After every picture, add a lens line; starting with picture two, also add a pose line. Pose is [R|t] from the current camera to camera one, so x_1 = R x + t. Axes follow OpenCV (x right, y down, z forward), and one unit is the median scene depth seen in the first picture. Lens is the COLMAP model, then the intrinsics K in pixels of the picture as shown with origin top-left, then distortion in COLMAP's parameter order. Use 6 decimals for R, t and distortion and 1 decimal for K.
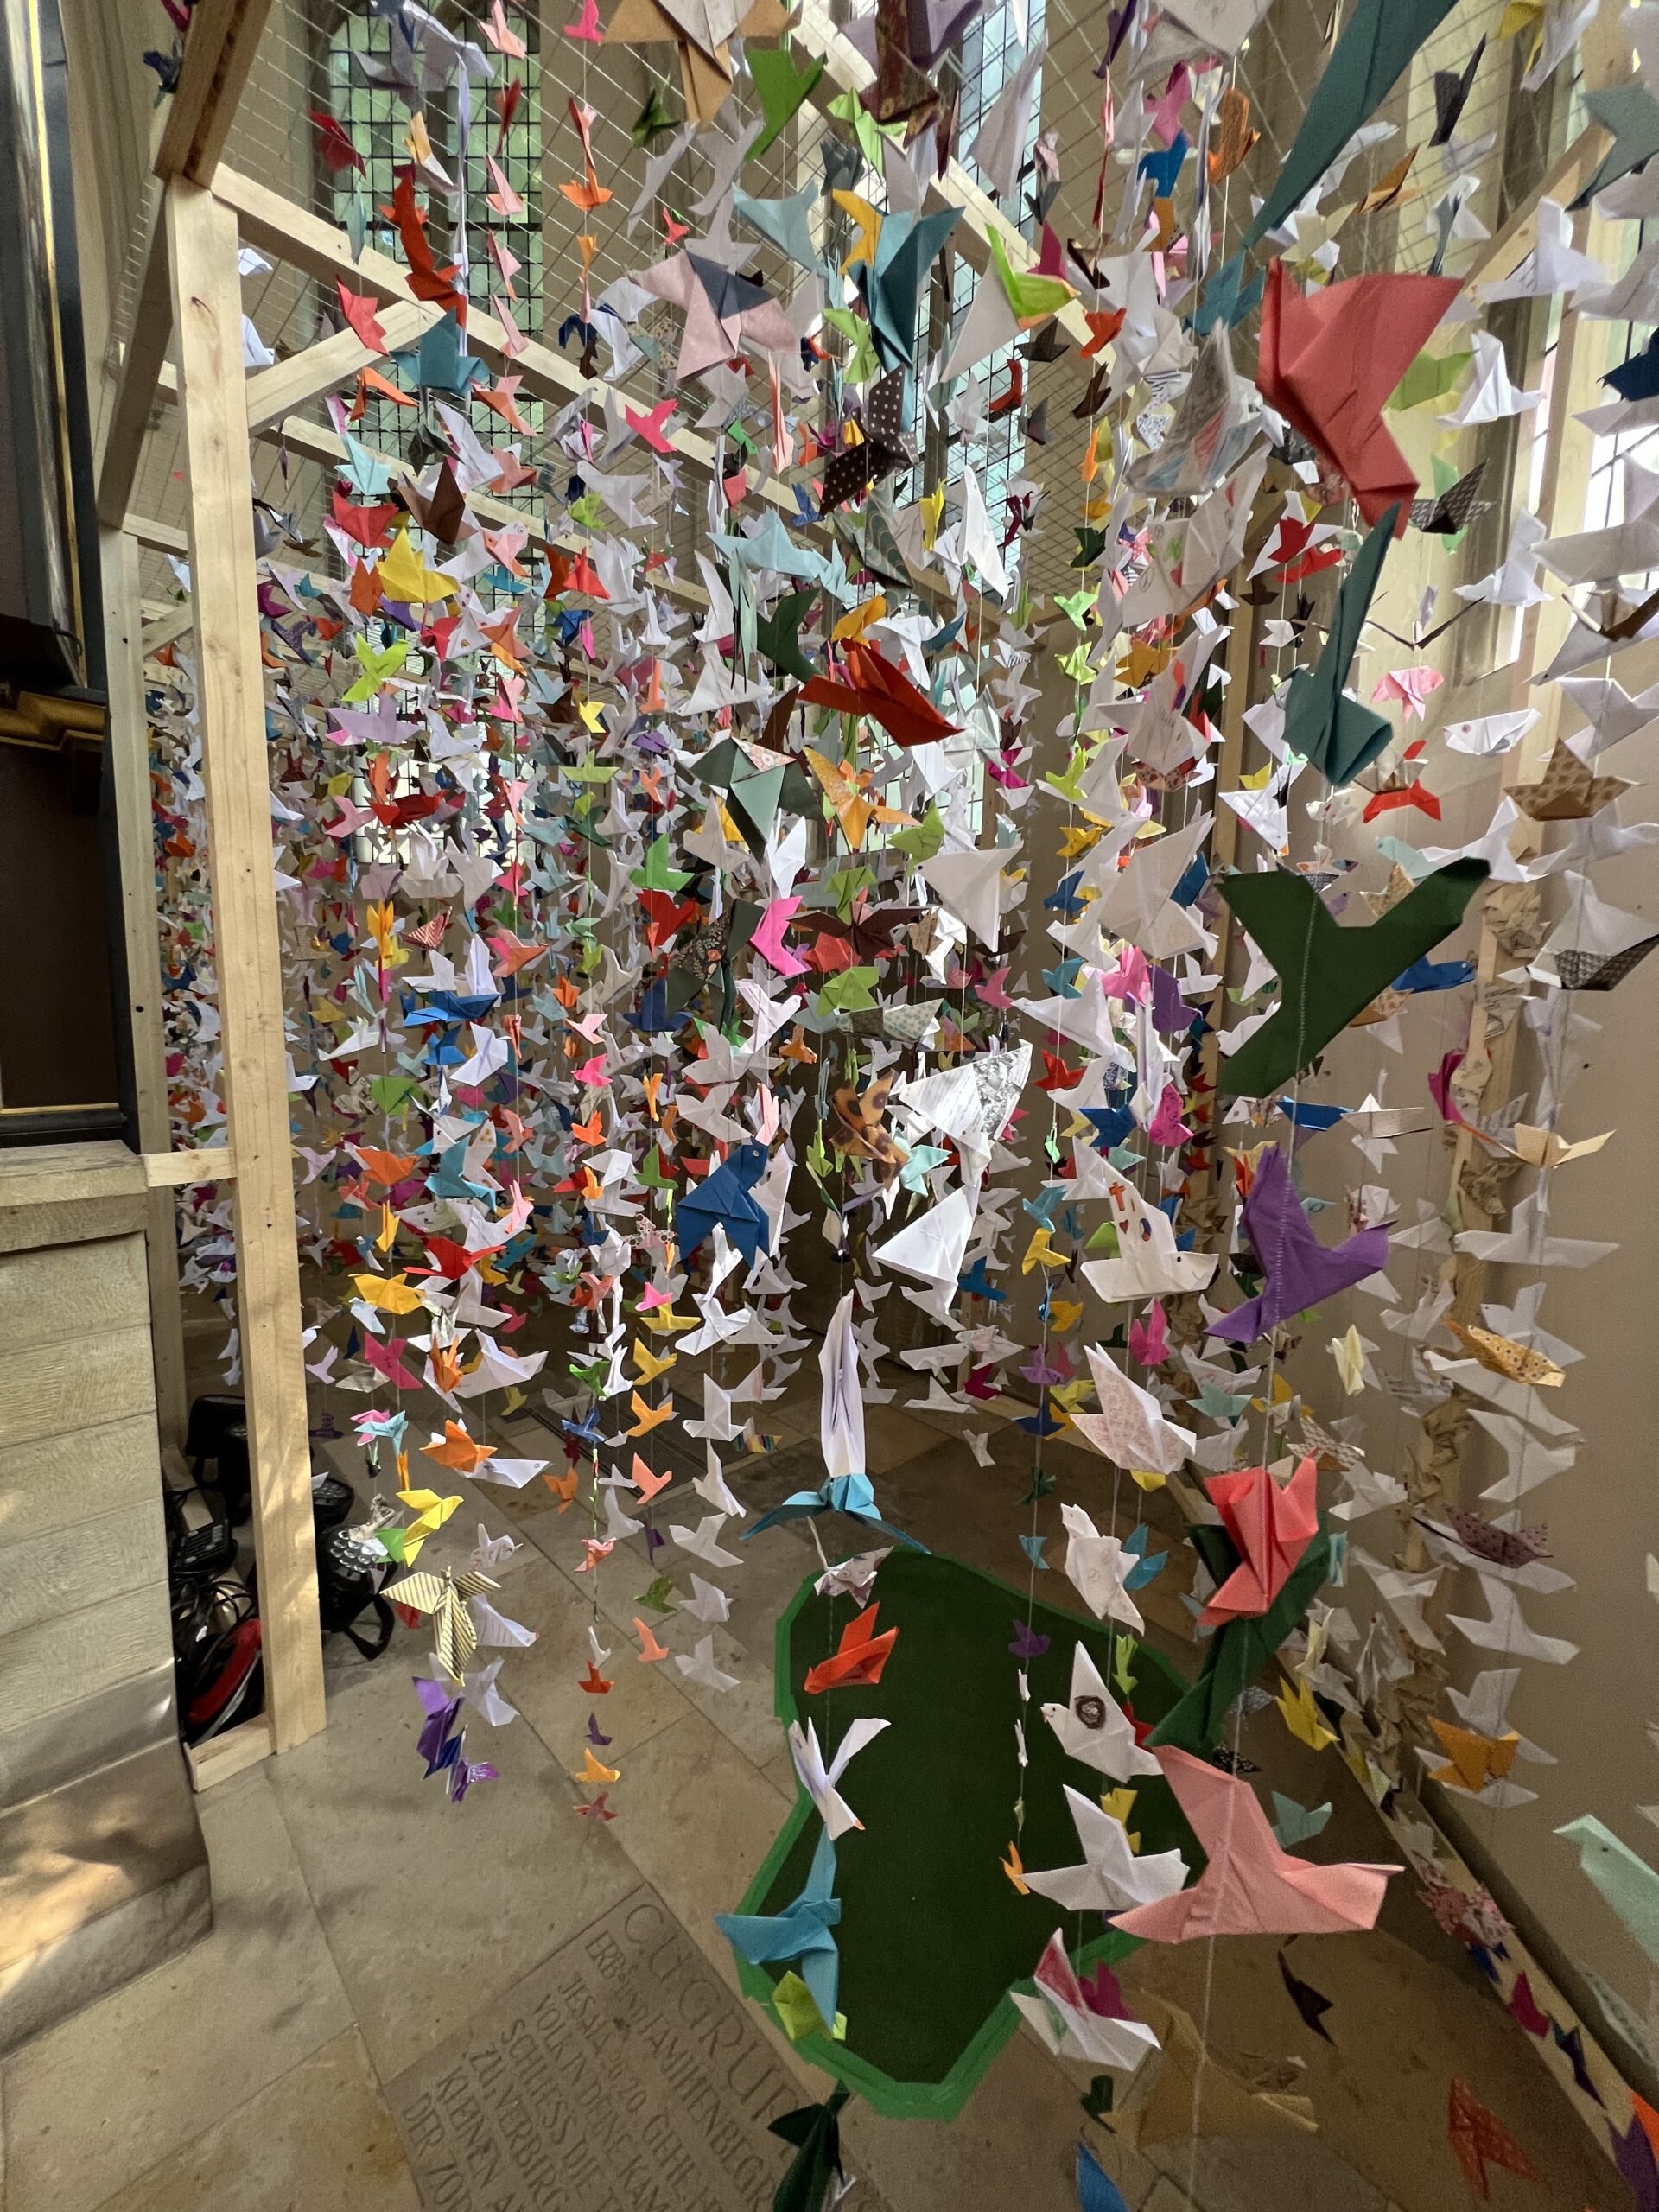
lens RADIAL K [[880.4, 0, 832.3], [0, 880.4, 1094.5], [0, 0, 1]] dist [-0.000841, 0.000246]
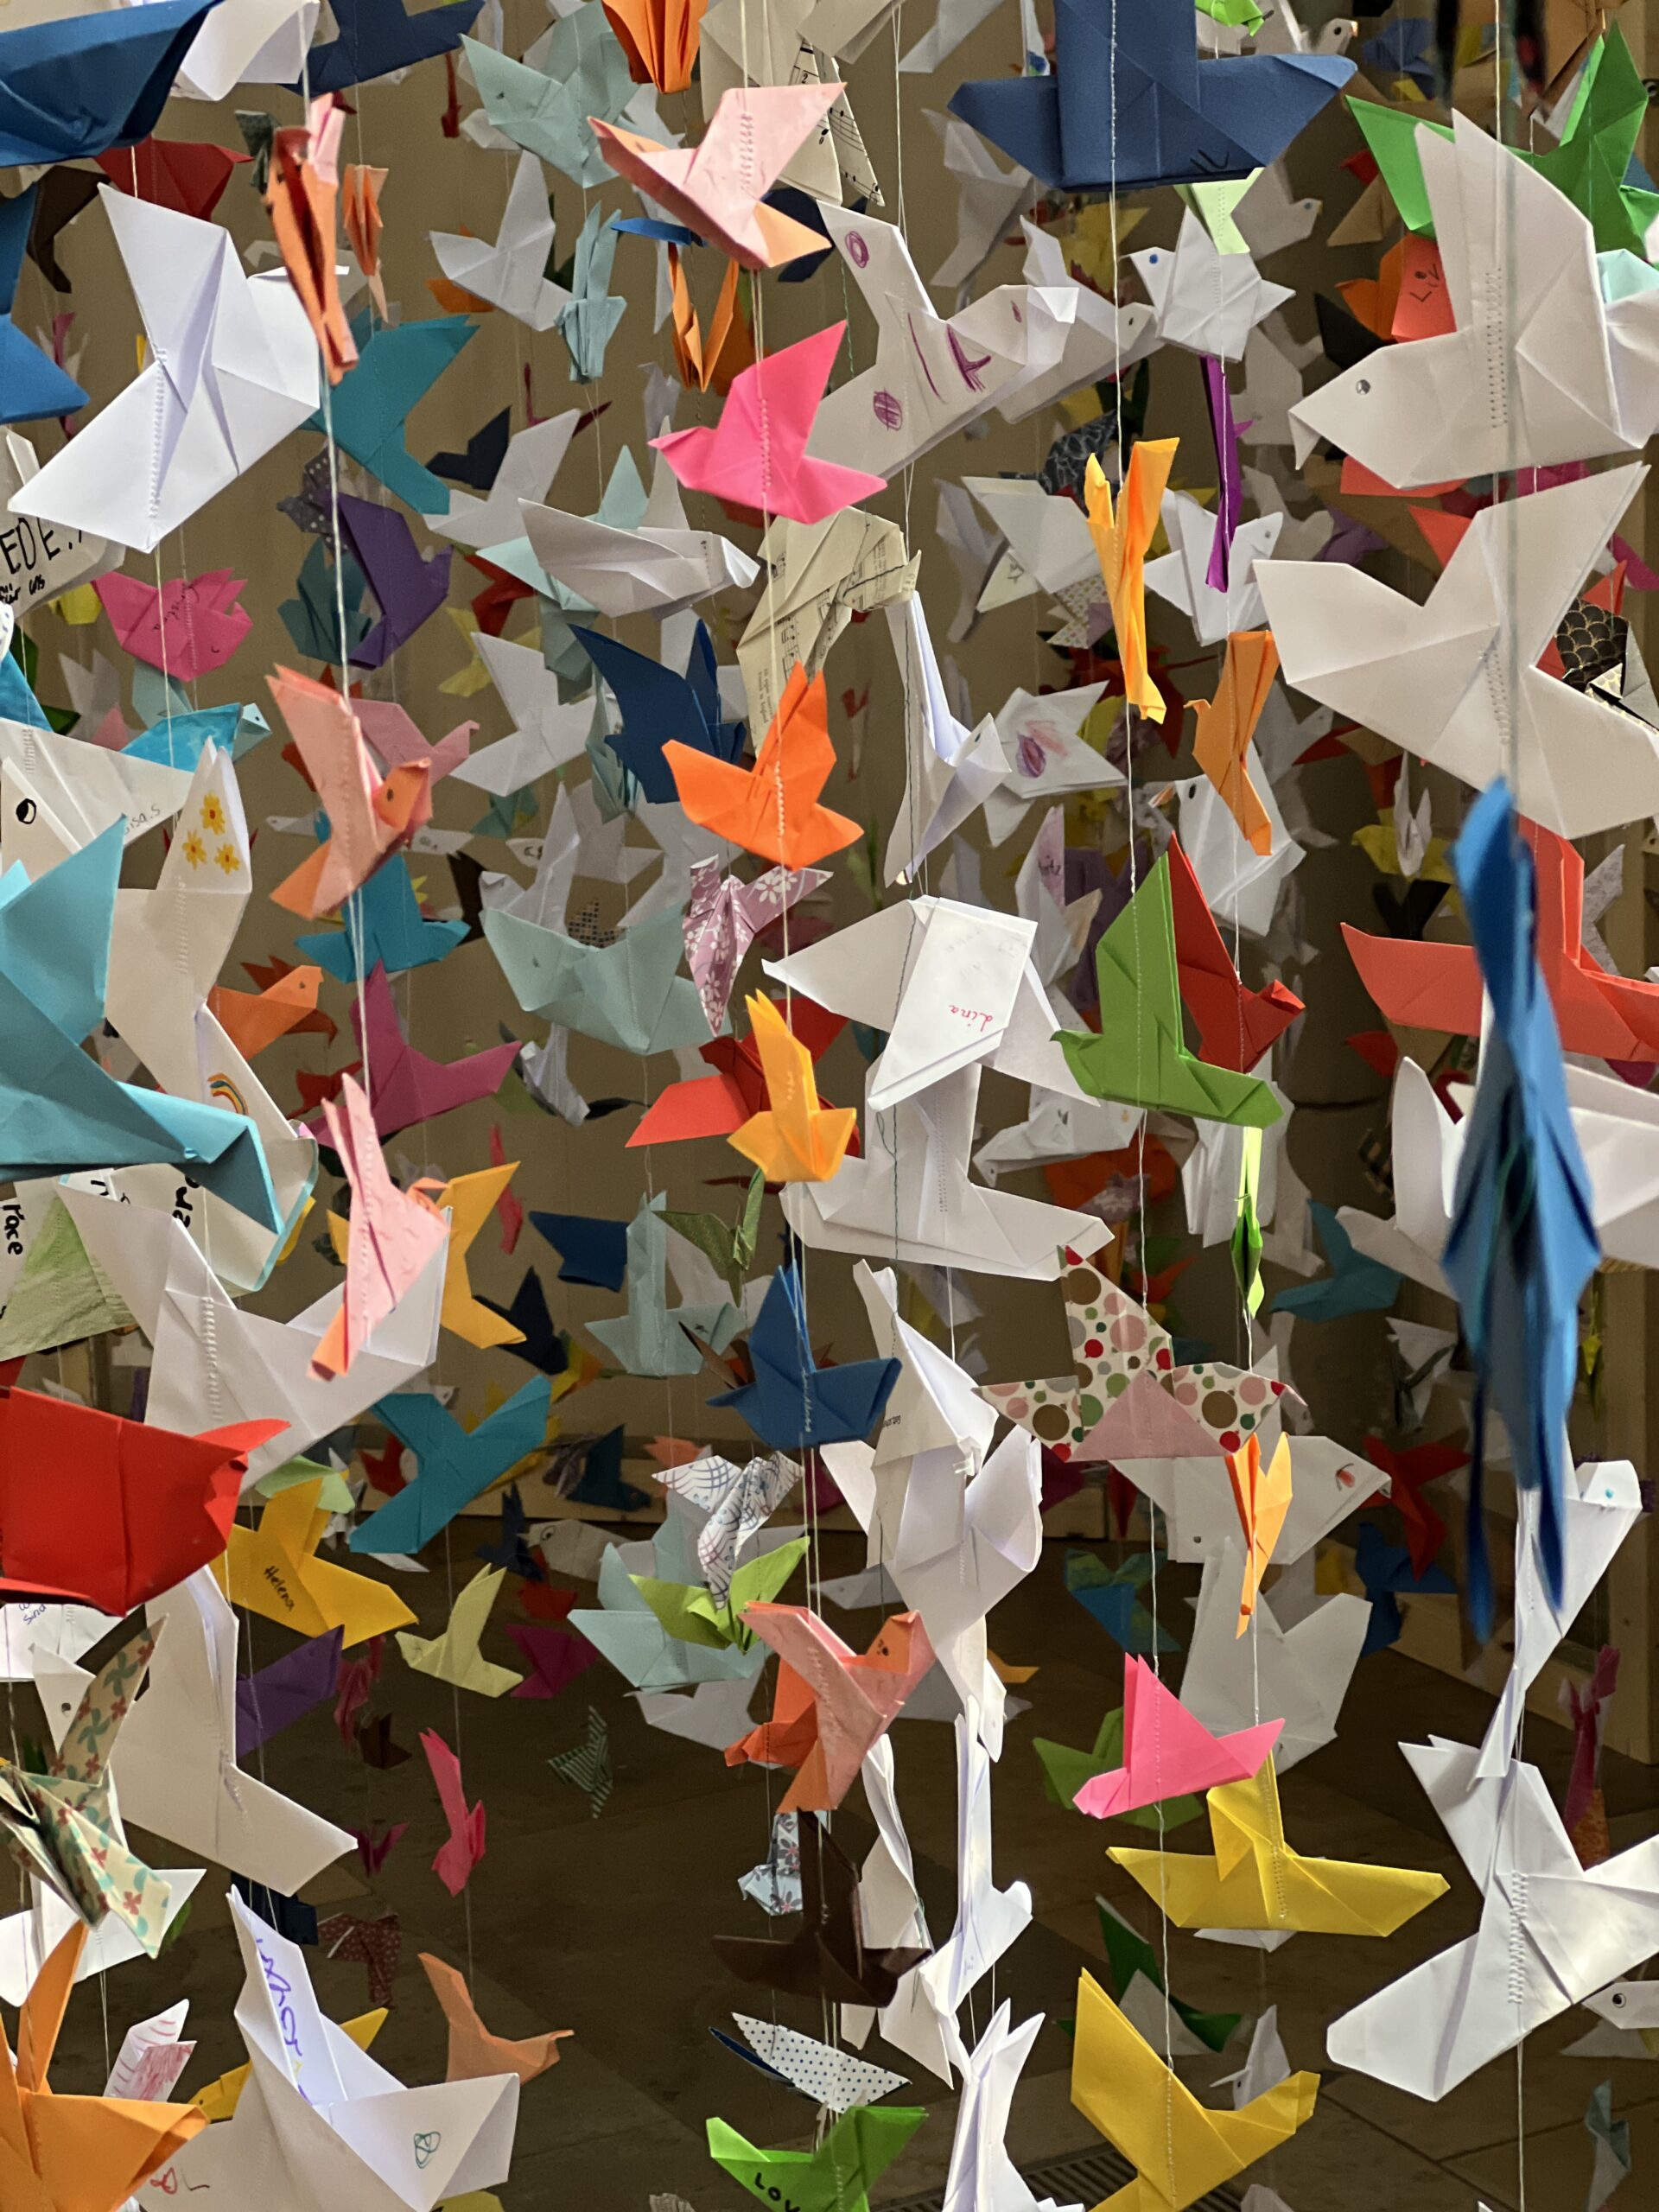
lens RADIAL K [[4949.8, 0, 822.3], [0, 4949.8, 1101.7], [0, 0, 1]] dist [0.255784, 0.000000]
pose [[0.962333, -0.007031, -0.271783, -0.001812], [0.034717, 0.994660, 0.097194, 0.005948], [0.269648, -0.102969, 0.957438, 0.047984]]
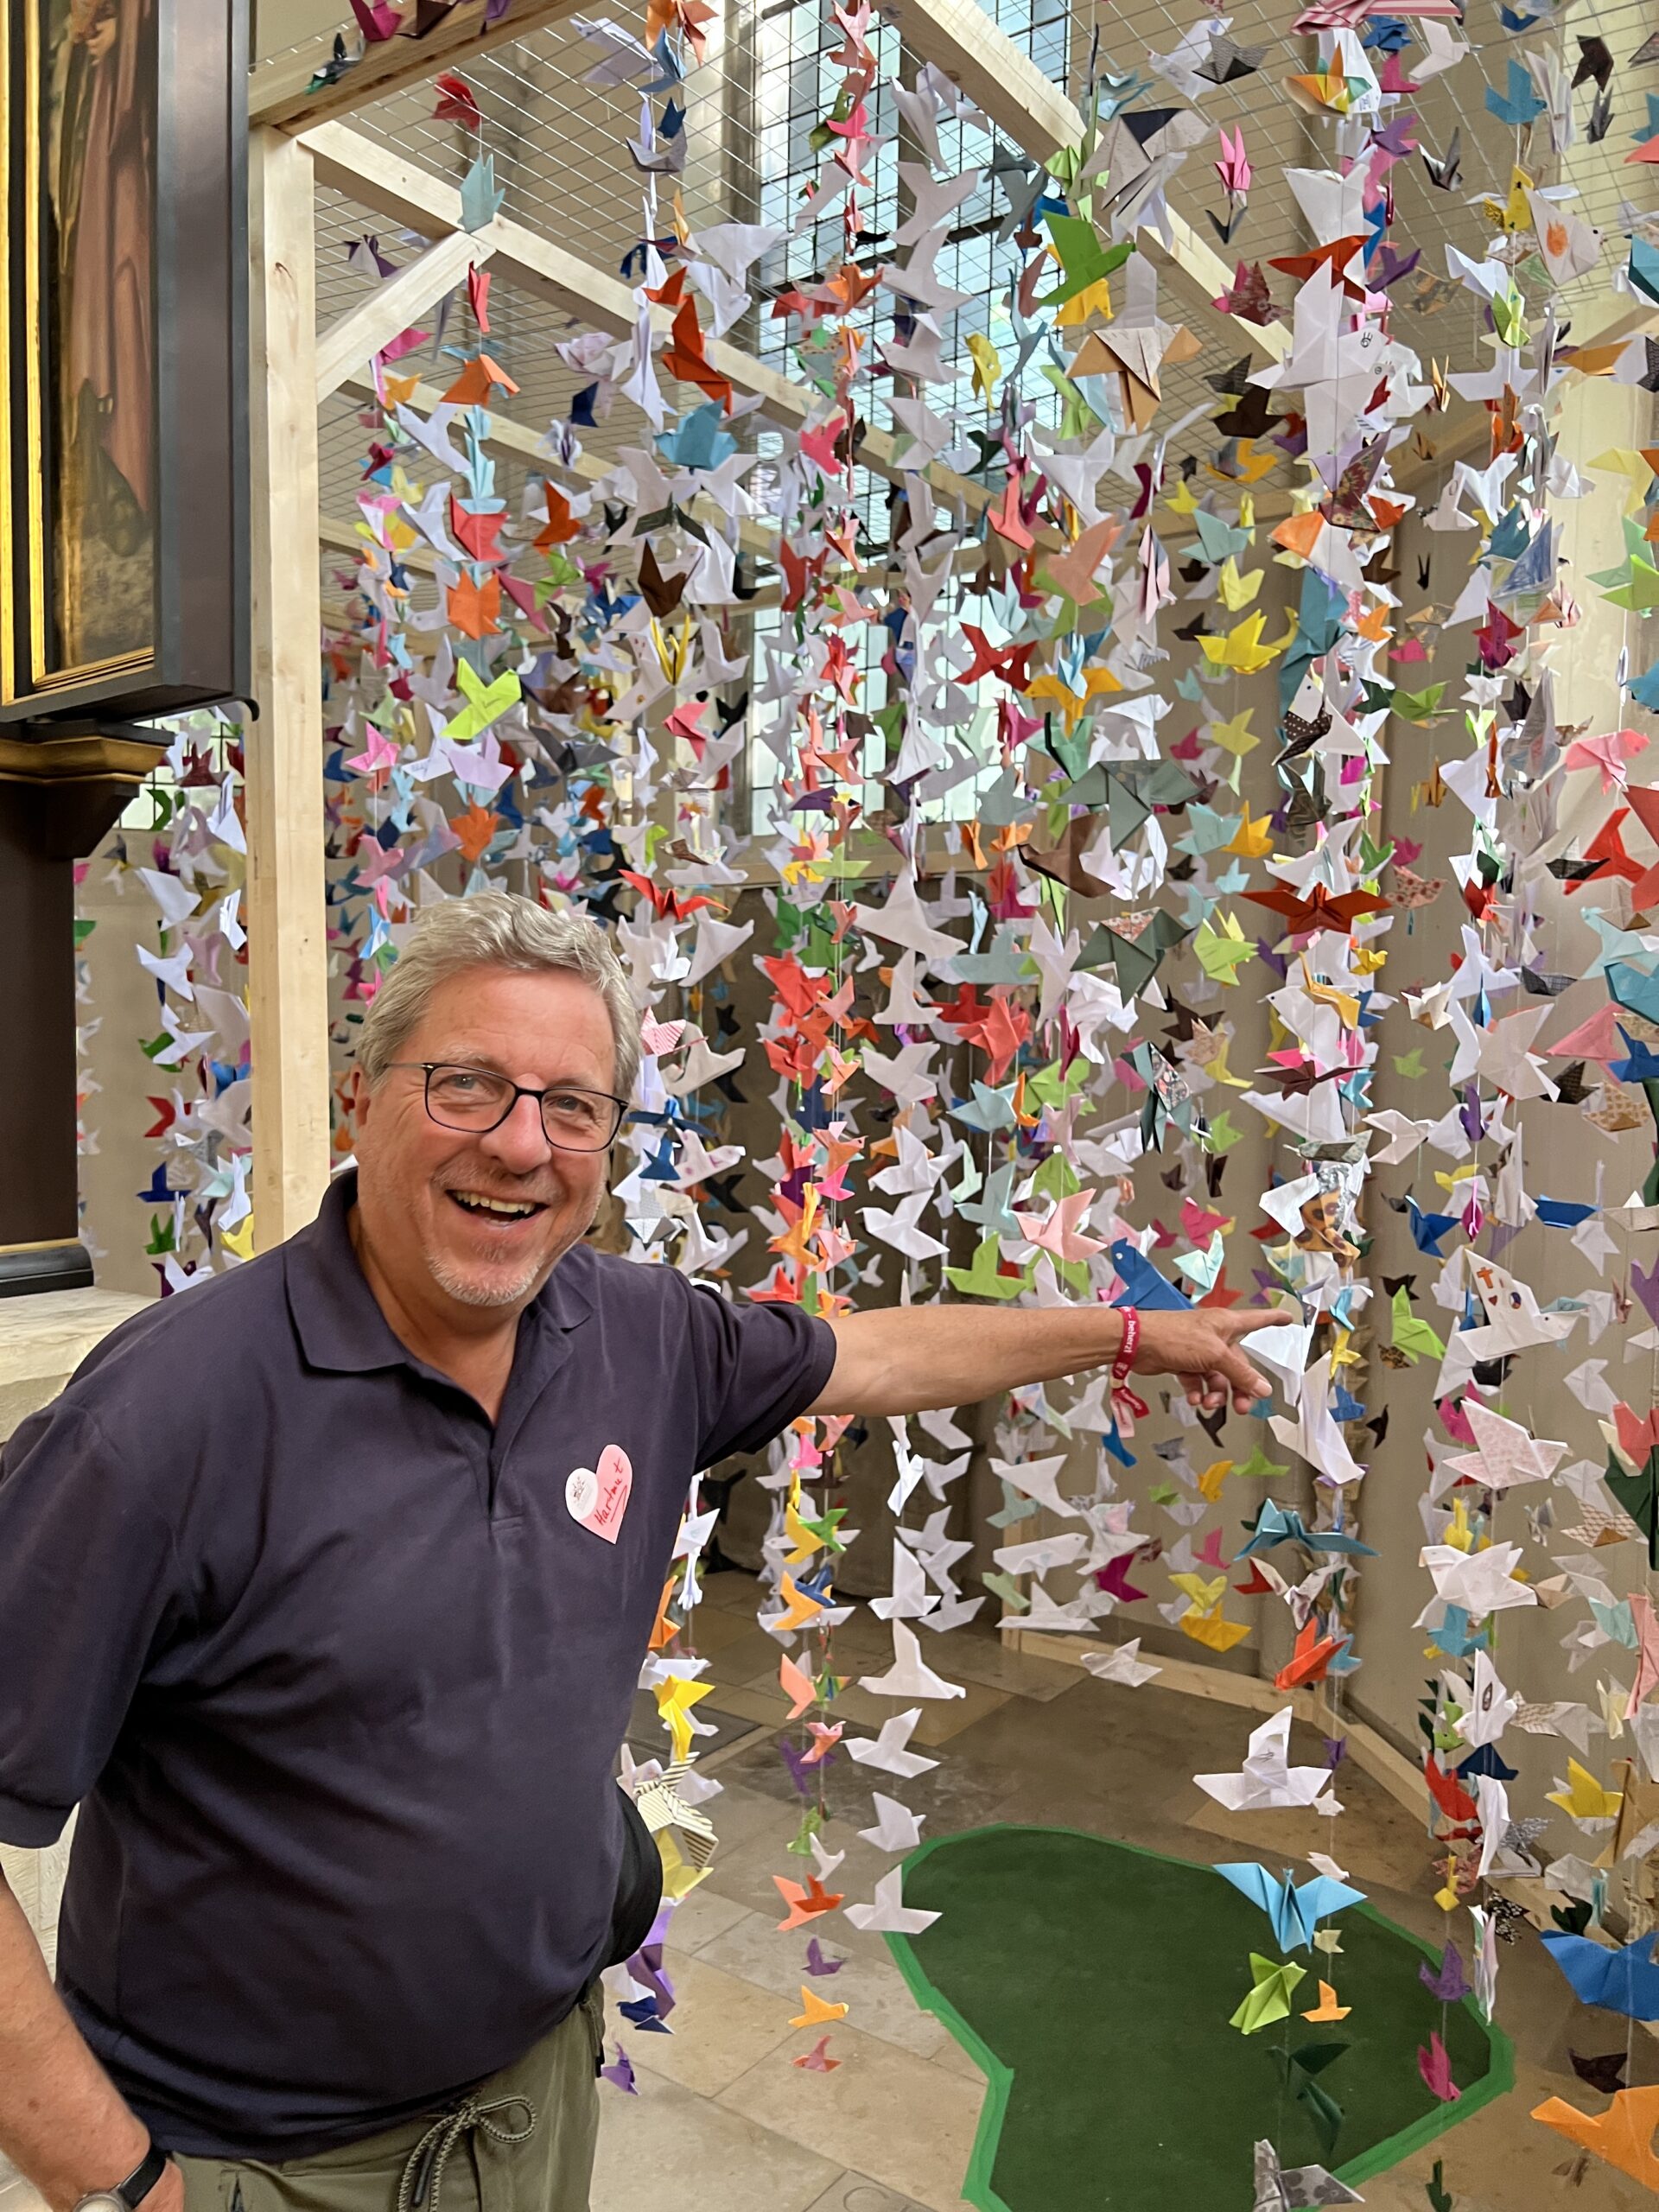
lens RADIAL K [[1664.2, 0, 828.6], [0, 1664.2, 1107.6], [0, 0, 1]] dist [0.011855, -0.000418]
pose [[0.983013, -0.016275, 0.182812, -0.416035], [0.025520, 0.998505, -0.048334, -0.016236], [-0.181752, 0.052178, 0.981959, -0.485038]]
